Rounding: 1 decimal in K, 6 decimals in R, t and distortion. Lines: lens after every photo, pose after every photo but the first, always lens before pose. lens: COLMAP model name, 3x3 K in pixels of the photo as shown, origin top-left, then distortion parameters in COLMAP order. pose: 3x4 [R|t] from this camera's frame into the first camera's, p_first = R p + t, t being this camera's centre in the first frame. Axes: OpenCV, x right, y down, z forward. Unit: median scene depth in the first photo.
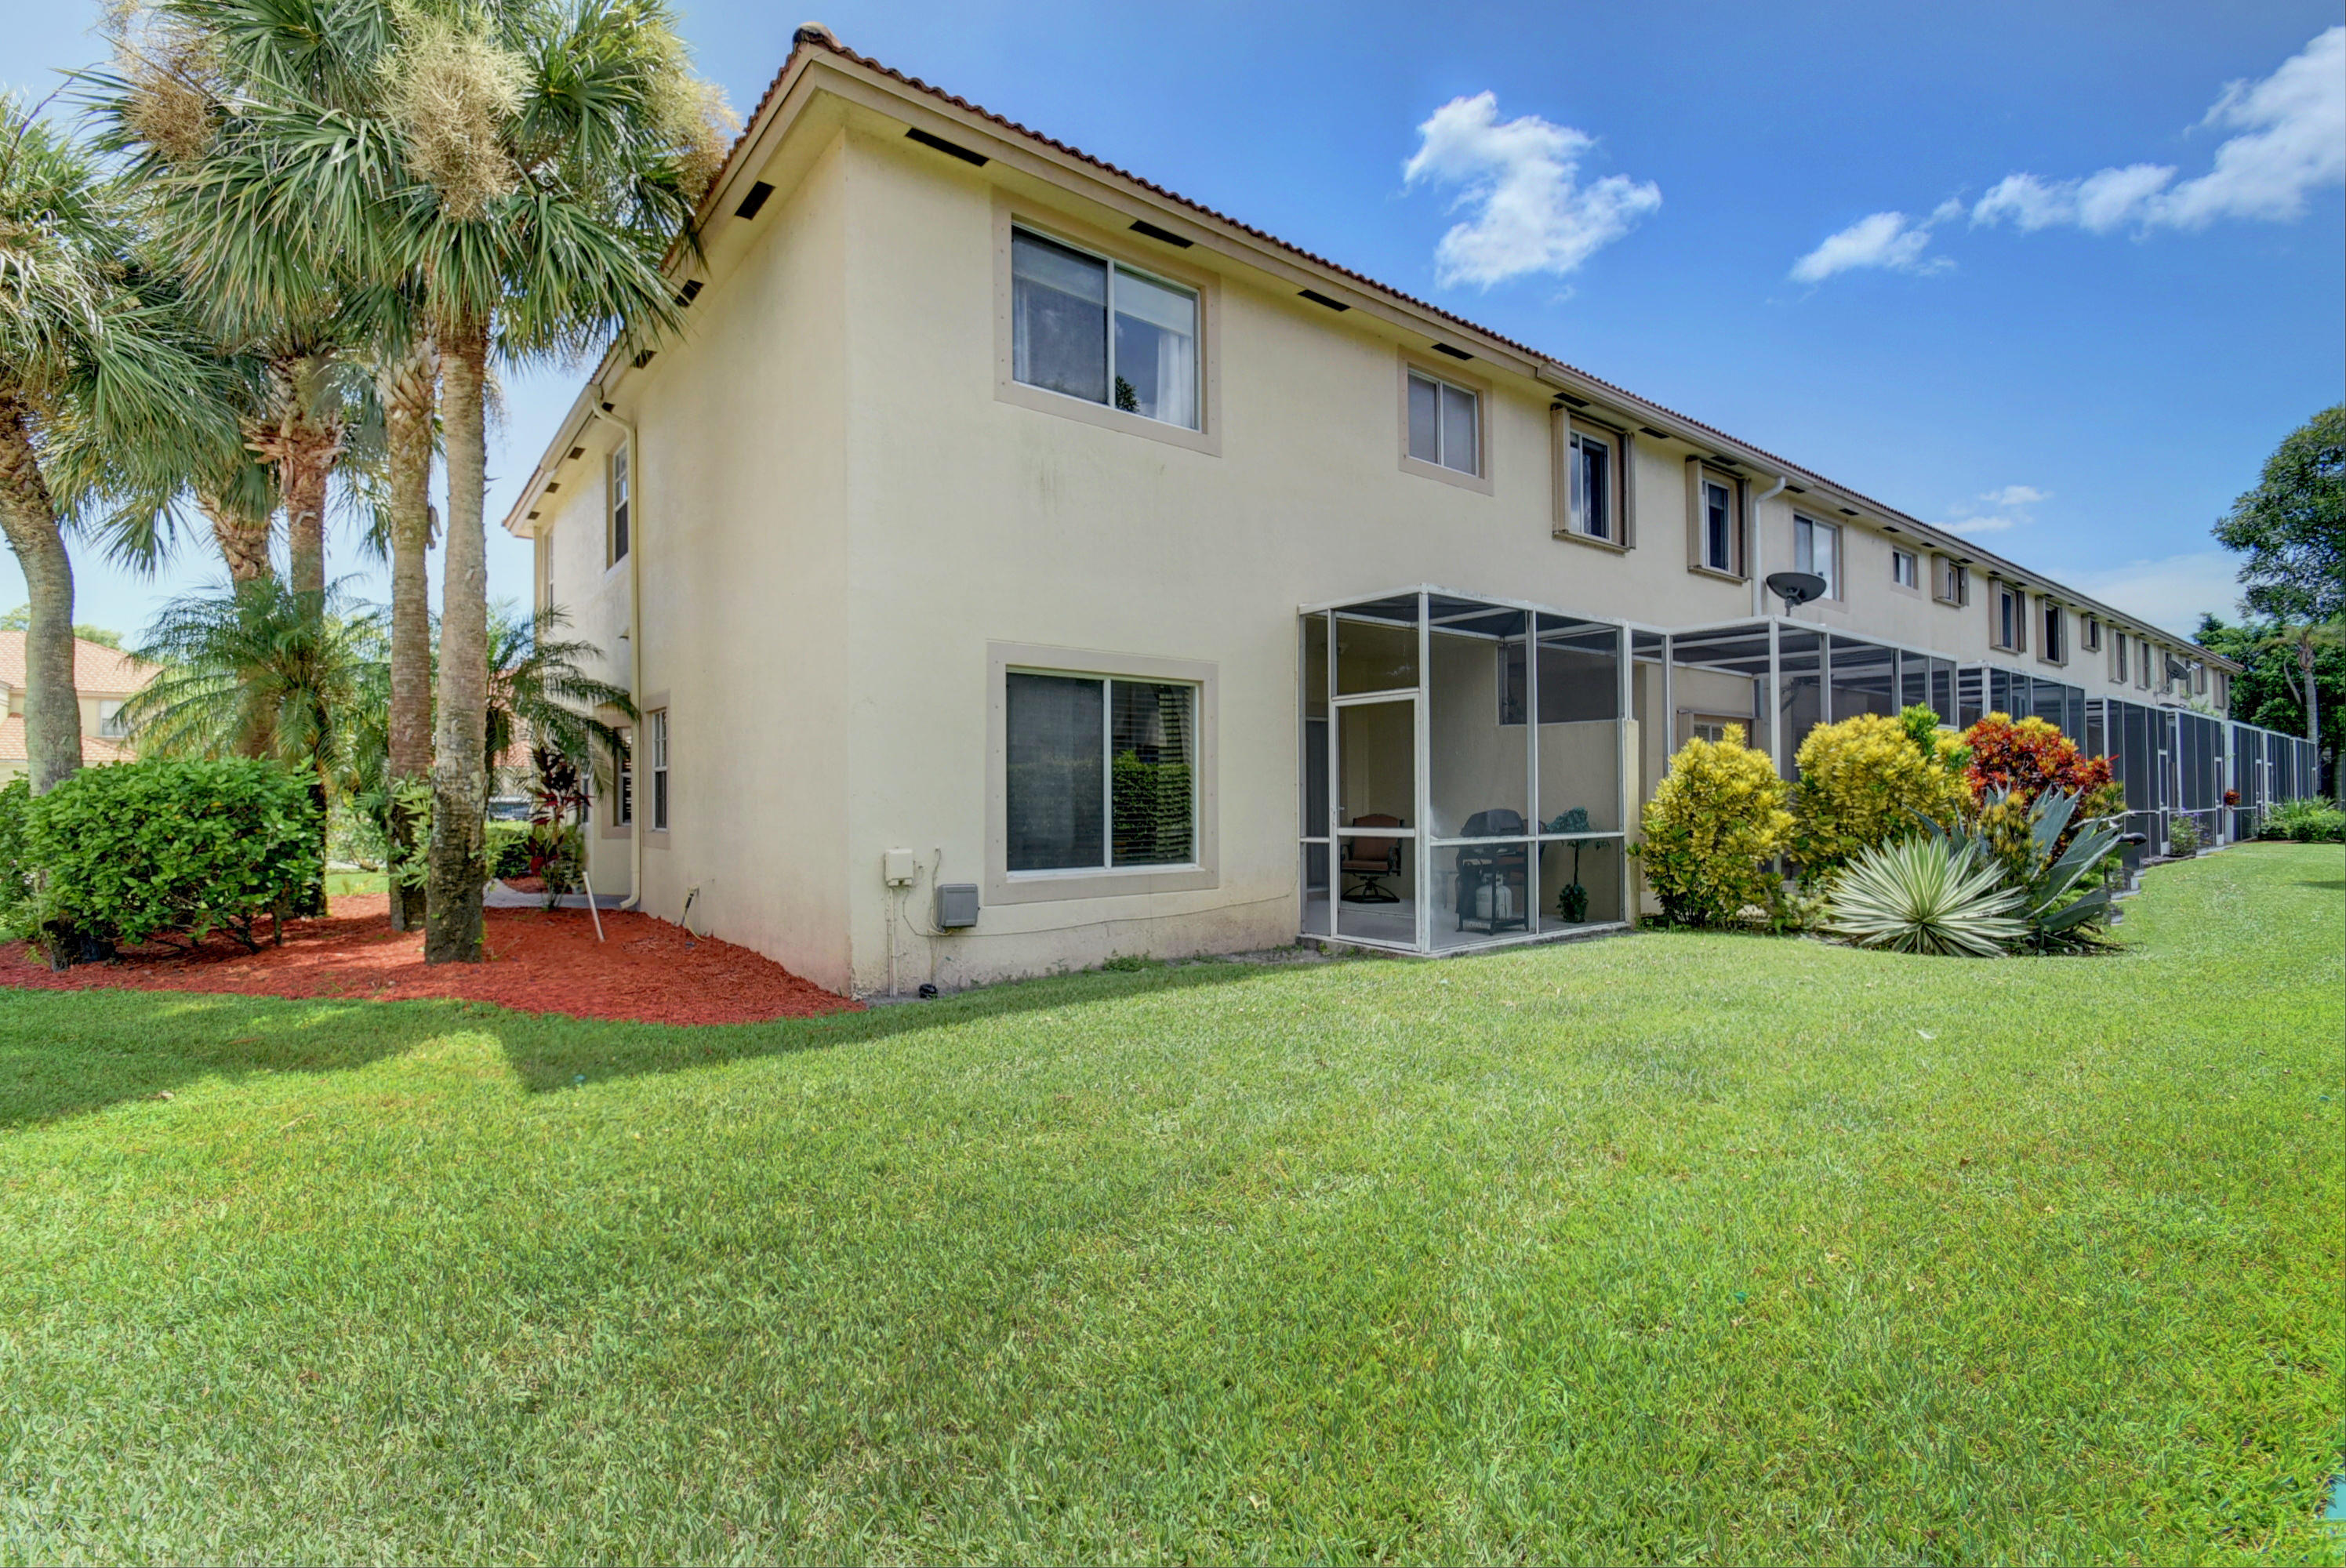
lens RADIAL K [[1031.6, 0, 1210.9], [0, 1031.6, 786.6], [0, 0, 1]] dist [-0.003607, -0.005114]
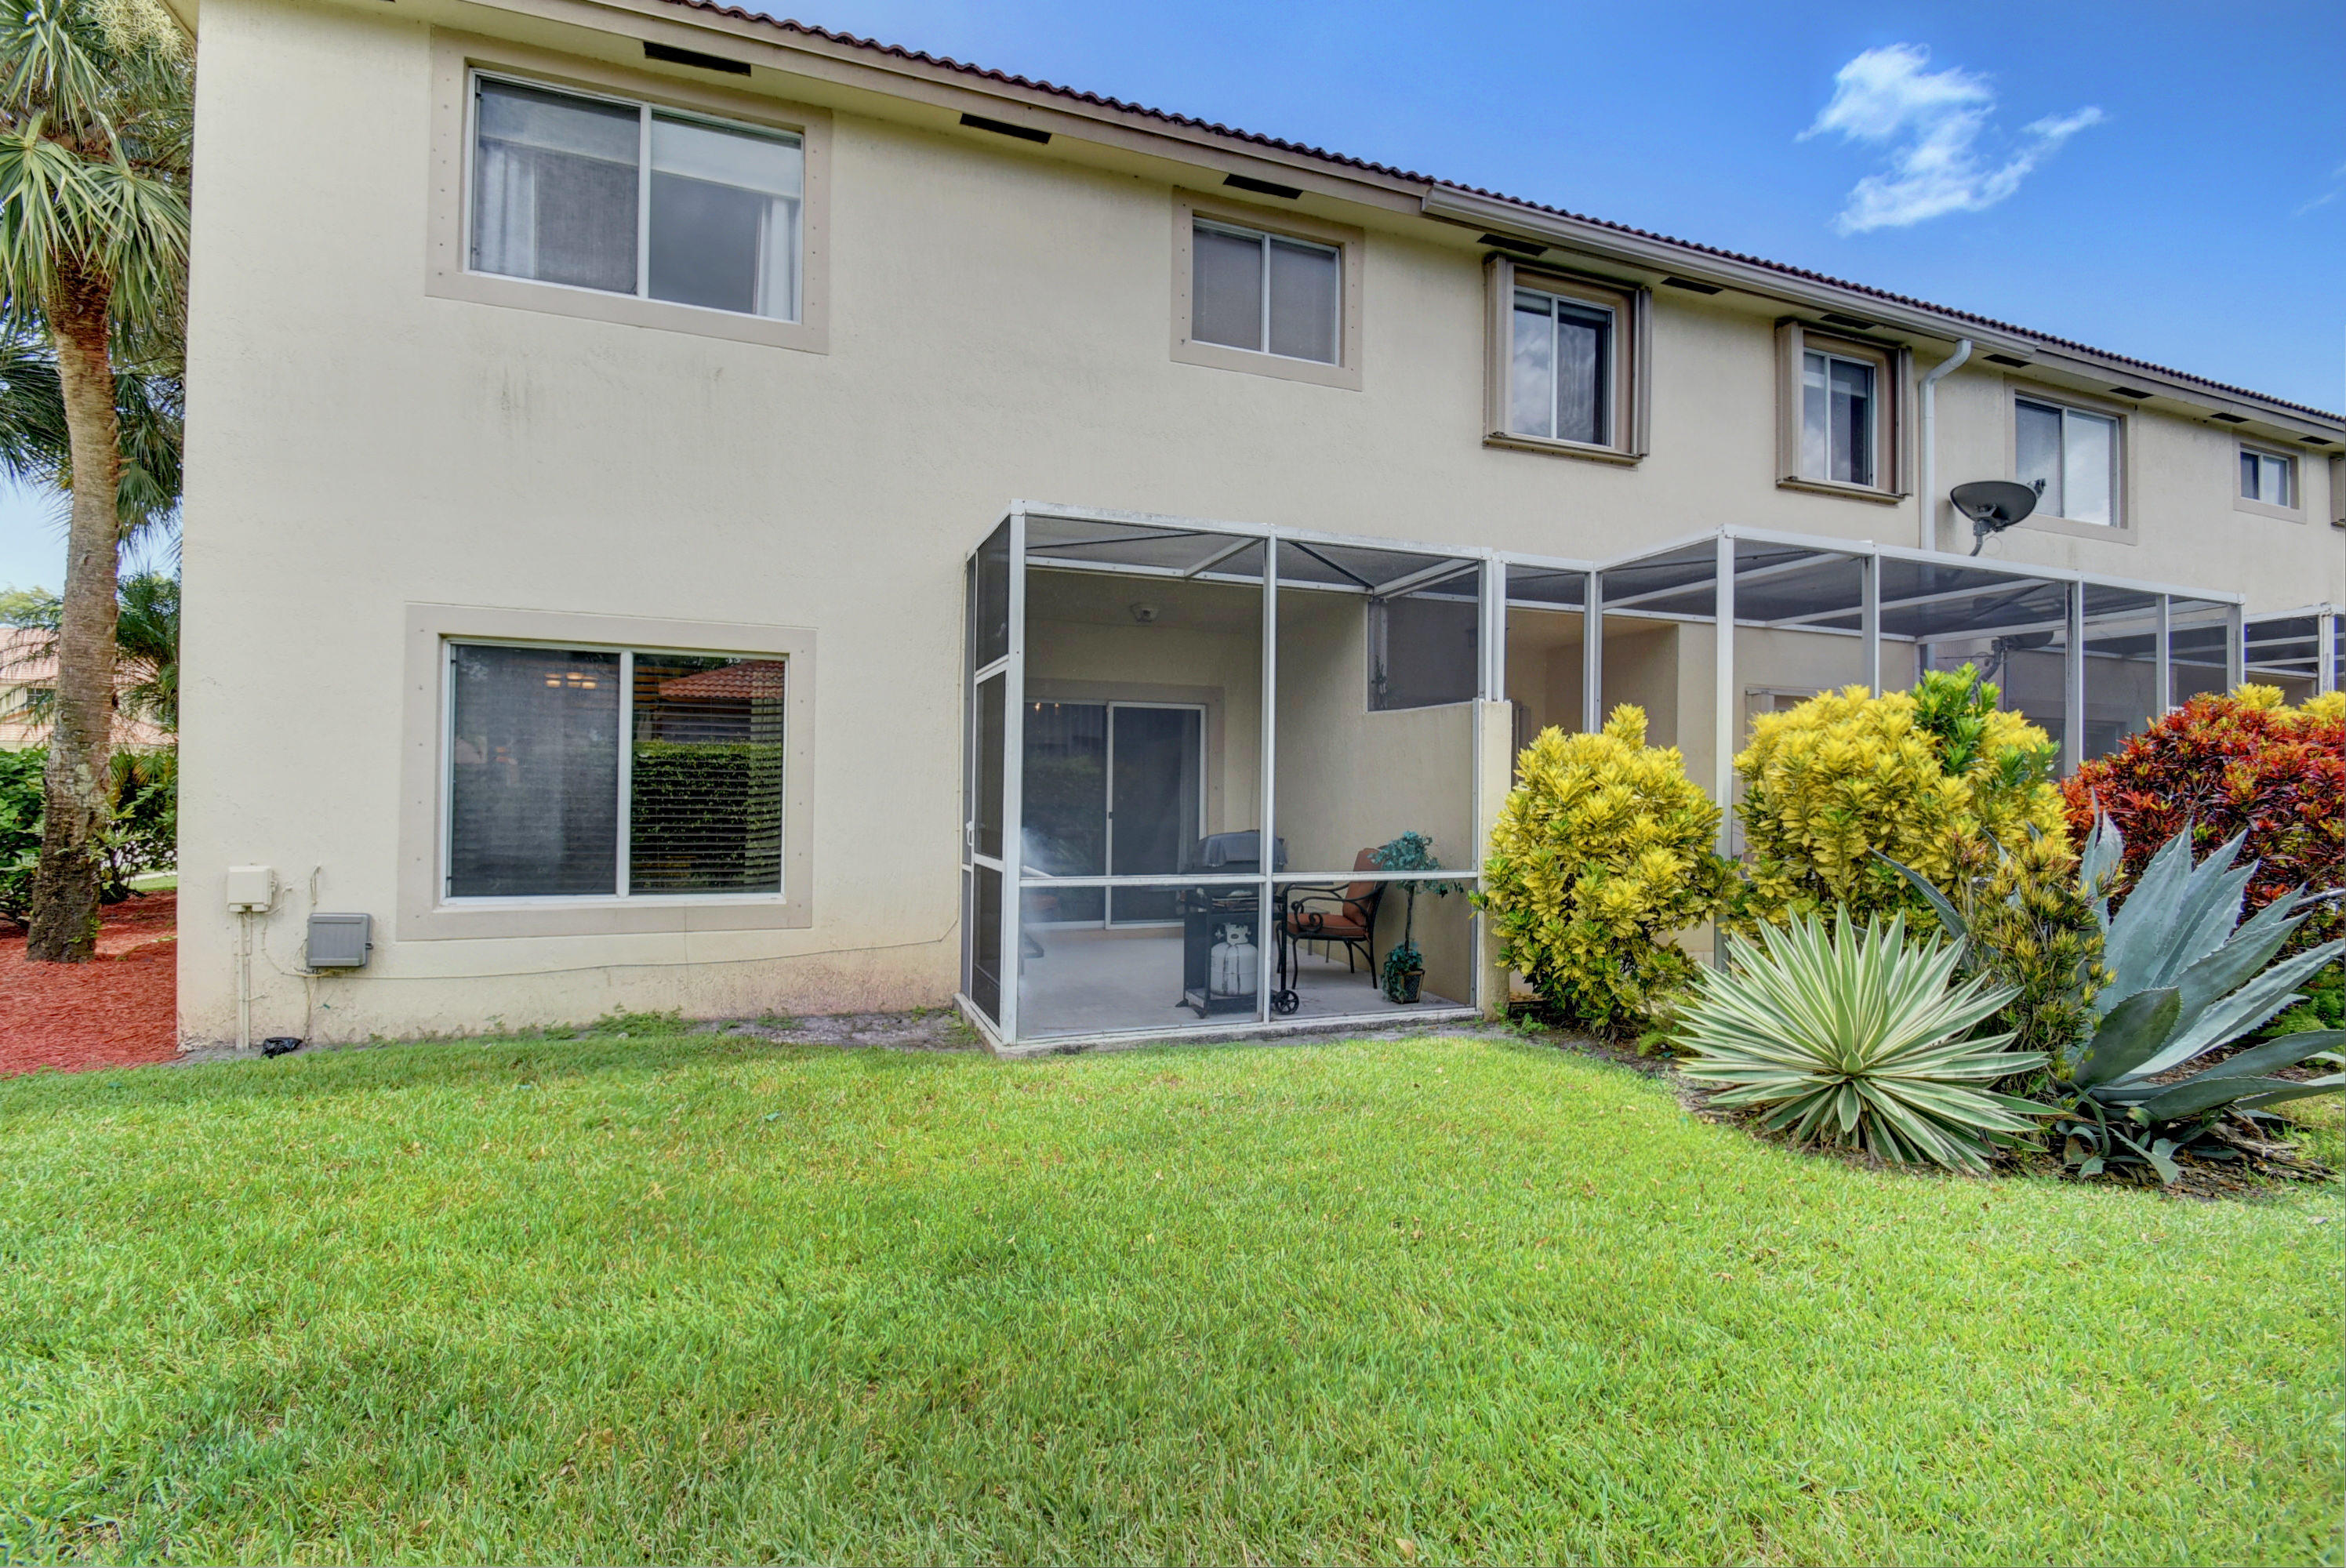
lens RADIAL K [[1031.6, 0, 1165.3], [0, 1031.6, 791.9], [0, 0, 1]] dist [-0.003607, -0.005114]
pose [[0.949984, 0.017018, -0.311836, 0.450220], [-0.014945, 0.999847, 0.009039, -0.010733], [0.311942, -0.003927, 0.950093, 0.340797]]
